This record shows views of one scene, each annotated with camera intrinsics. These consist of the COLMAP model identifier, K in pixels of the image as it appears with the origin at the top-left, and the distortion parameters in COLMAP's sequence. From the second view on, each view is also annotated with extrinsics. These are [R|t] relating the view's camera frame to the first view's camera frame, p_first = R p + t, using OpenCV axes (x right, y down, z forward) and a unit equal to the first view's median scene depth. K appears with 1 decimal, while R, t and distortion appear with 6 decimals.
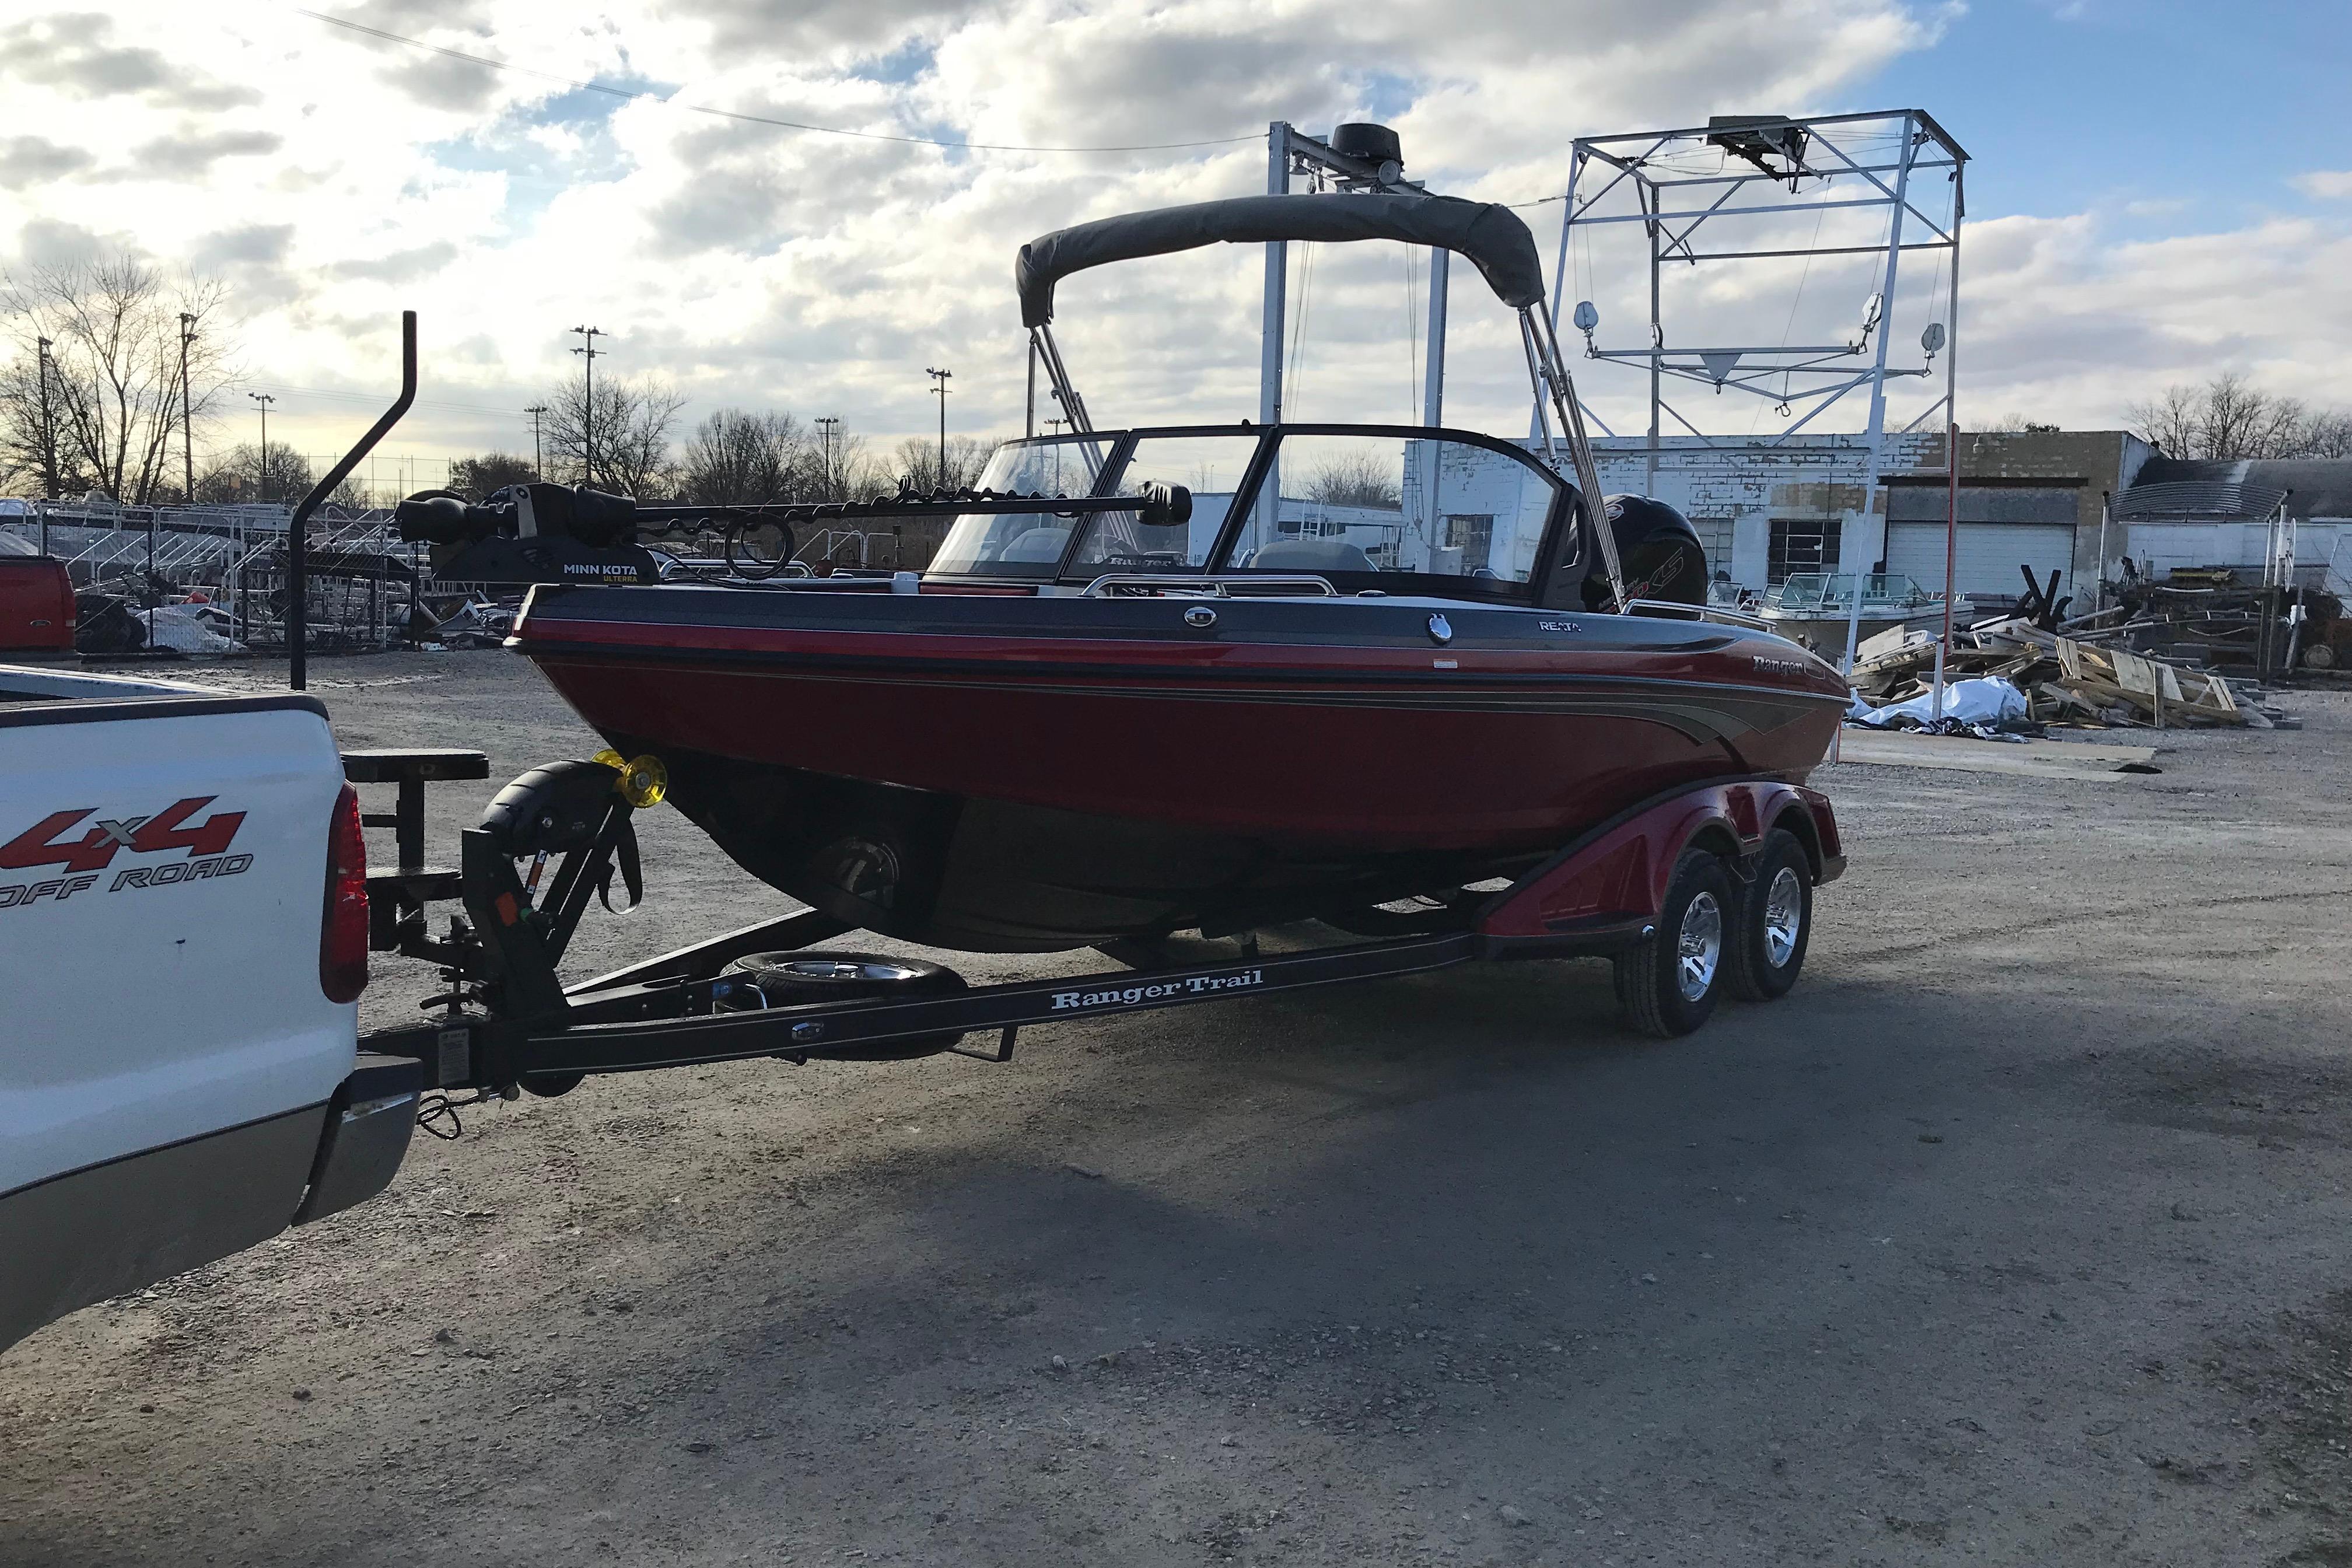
lens RADIAL K [[1946.7, 0, 1176.0], [0, 1946.7, 784.0], [0, 0, 1]] dist [-0.002160, -0.000651]
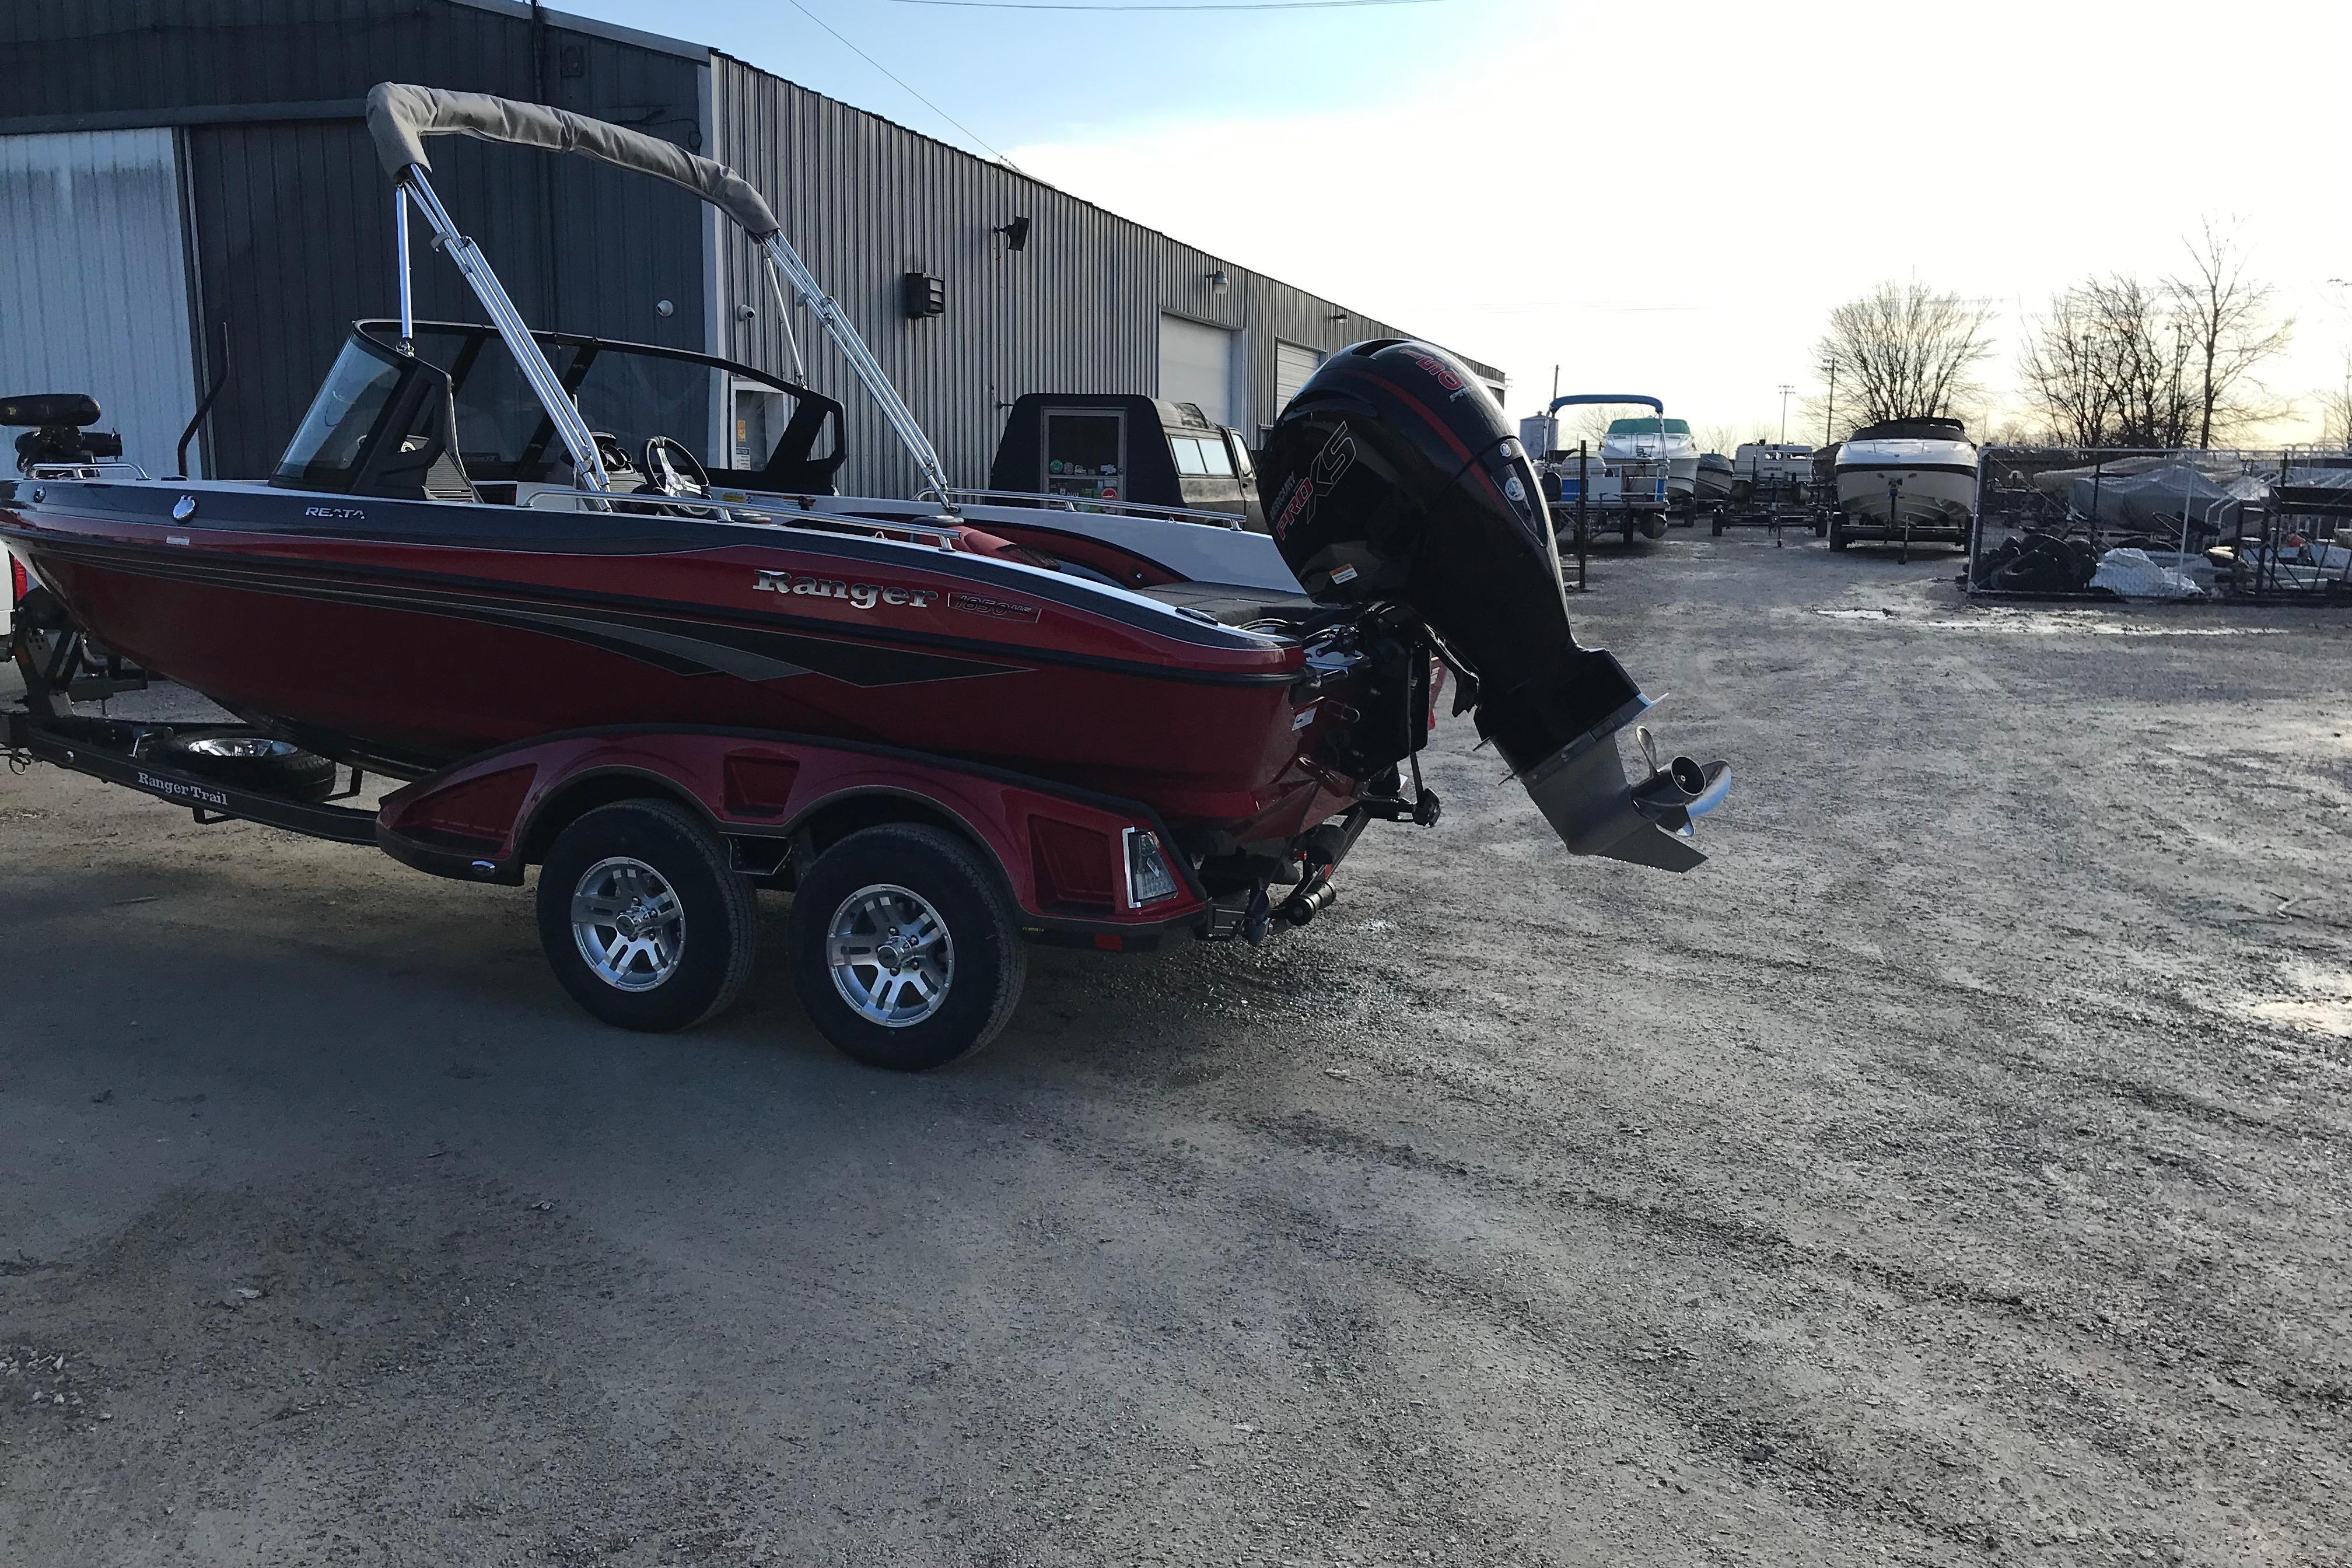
lens RADIAL K [[1927.7, 0, 1168.9], [0, 1927.7, 781.3], [0, 0, 1]] dist [0.043487, -0.049067]
pose [[0.253580, 0.128075, -0.958798, 0.145080], [-0.108495, 0.988707, 0.103376, -0.010832], [0.961211, 0.077810, 0.264612, 0.133222]]
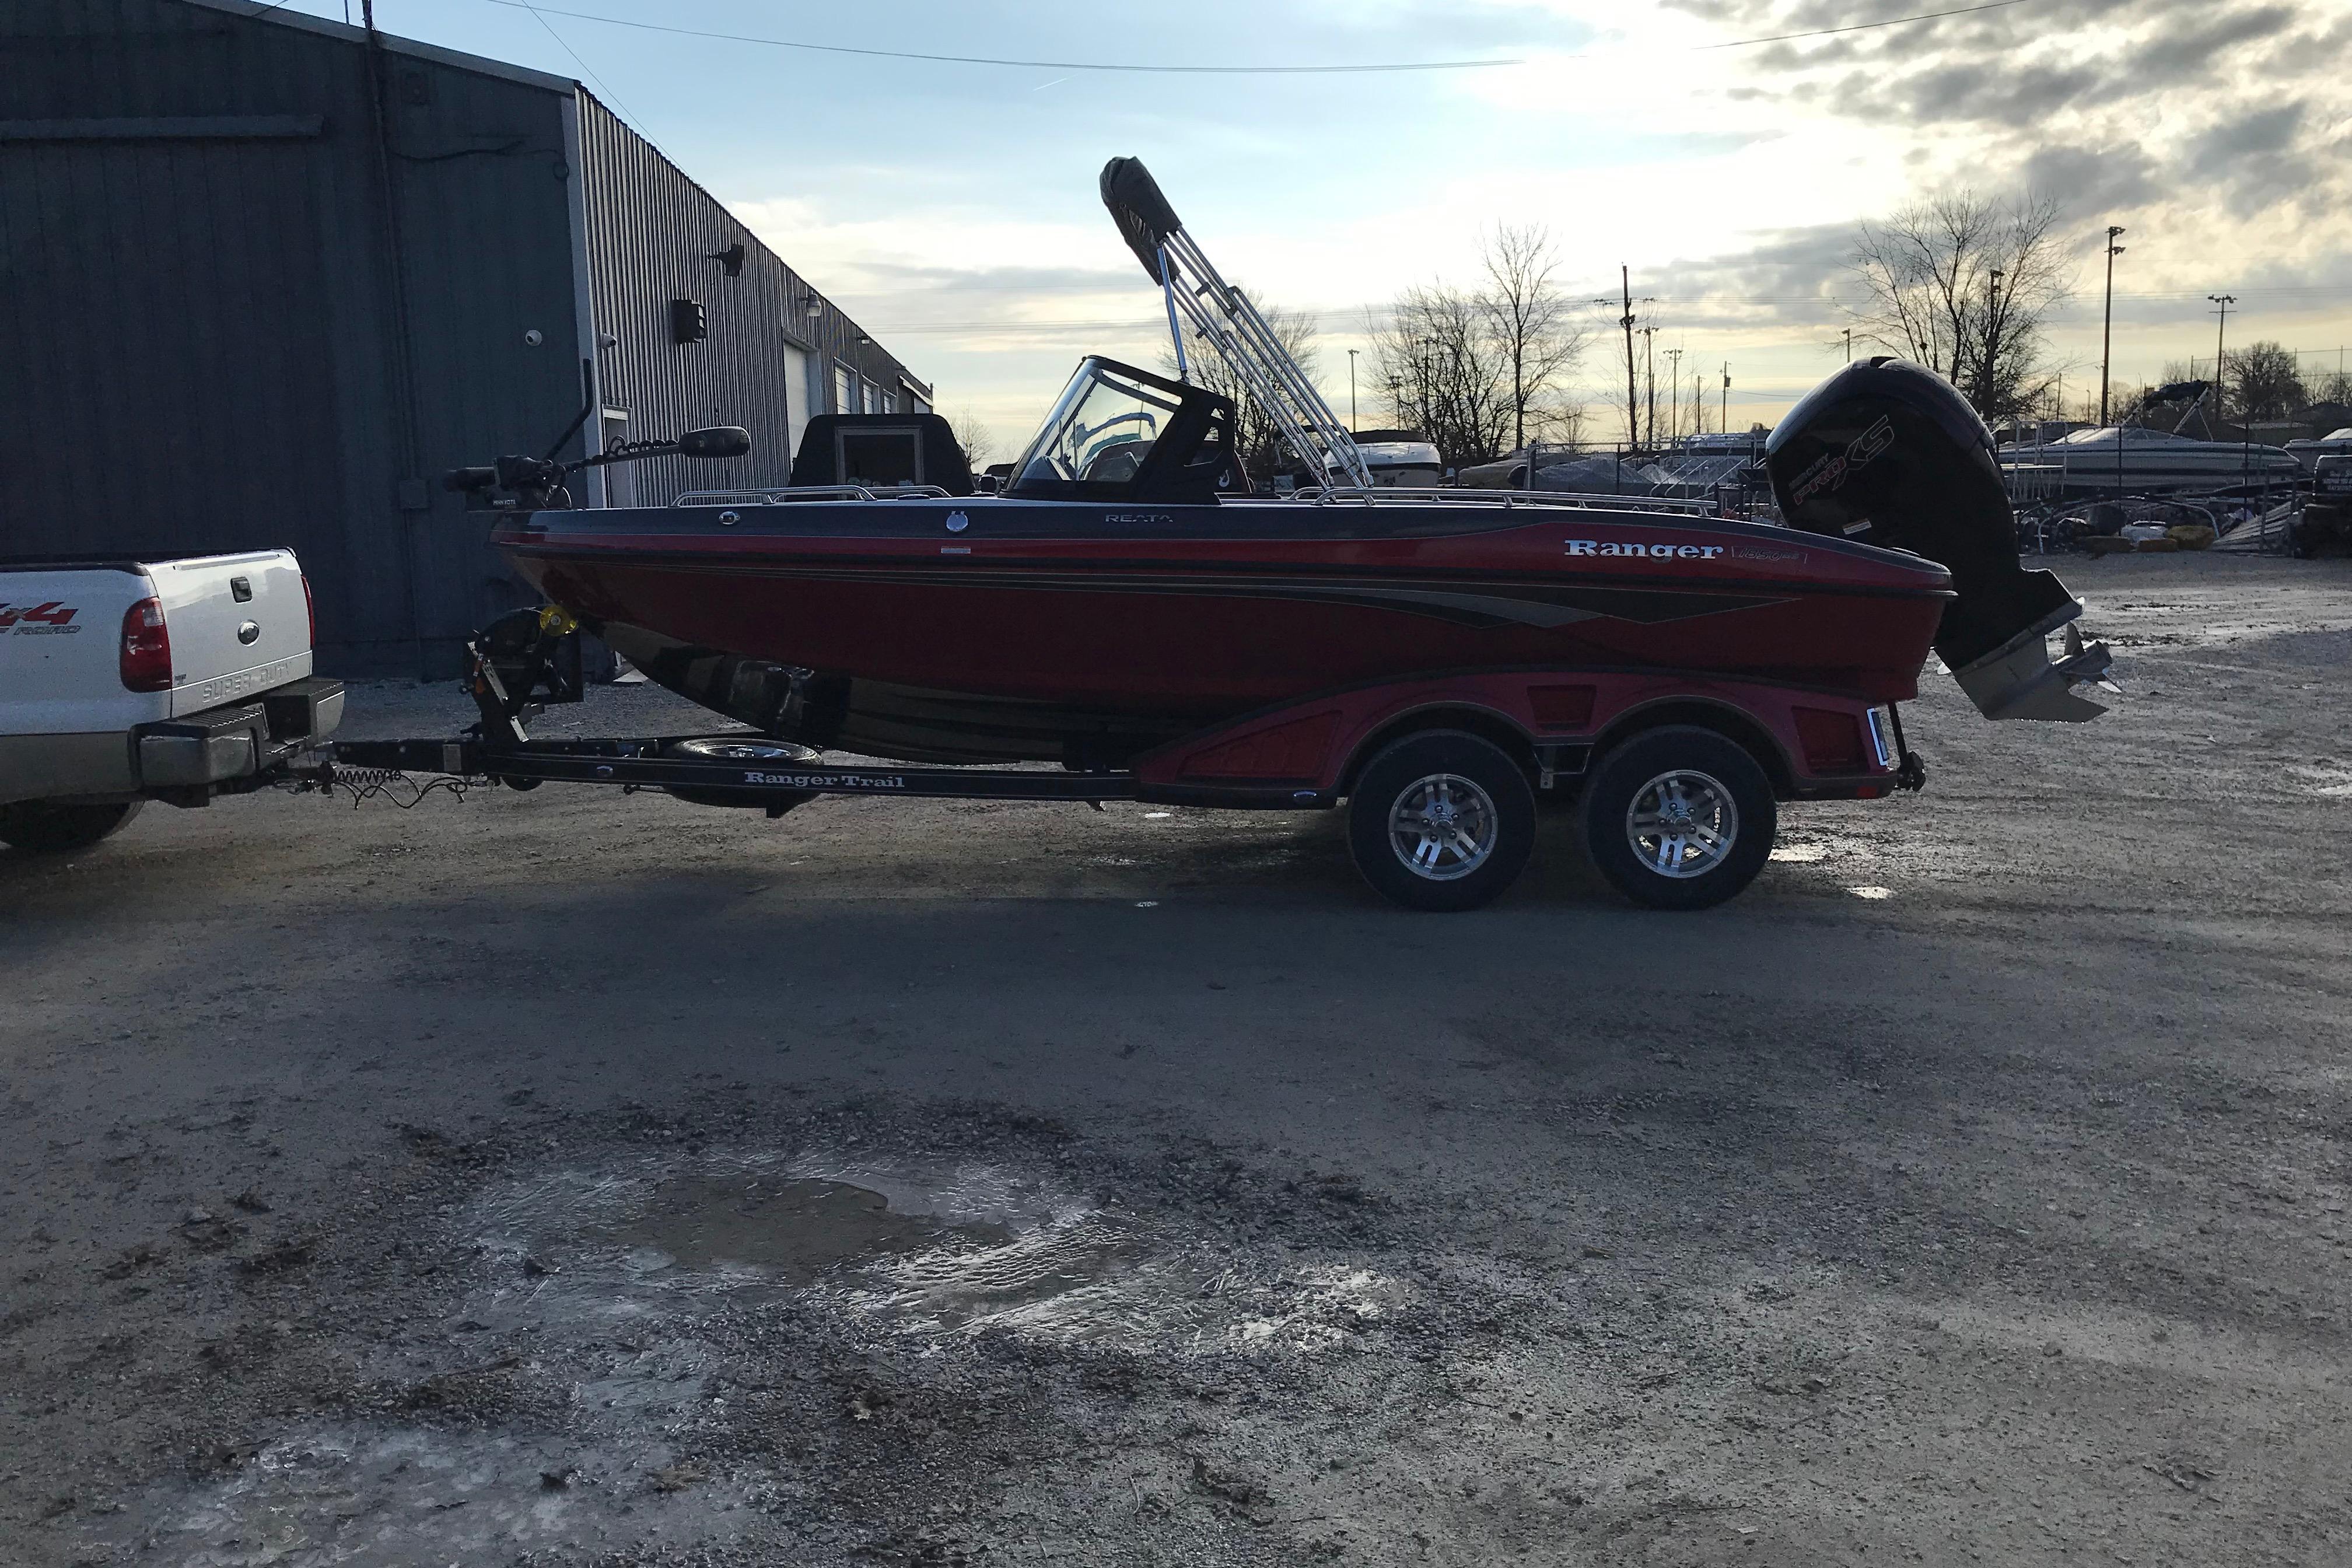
lens RADIAL K [[1920.5, 0, 1147.7], [0, 1920.5, 799.1], [0, 0, 1]] dist [0.027732, 0.013653]
pose [[0.565852, 0.091960, -0.819362, 0.135111], [-0.049186, 0.995756, 0.077790, -0.000250], [0.823038, -0.003717, 0.567974, 0.039623]]
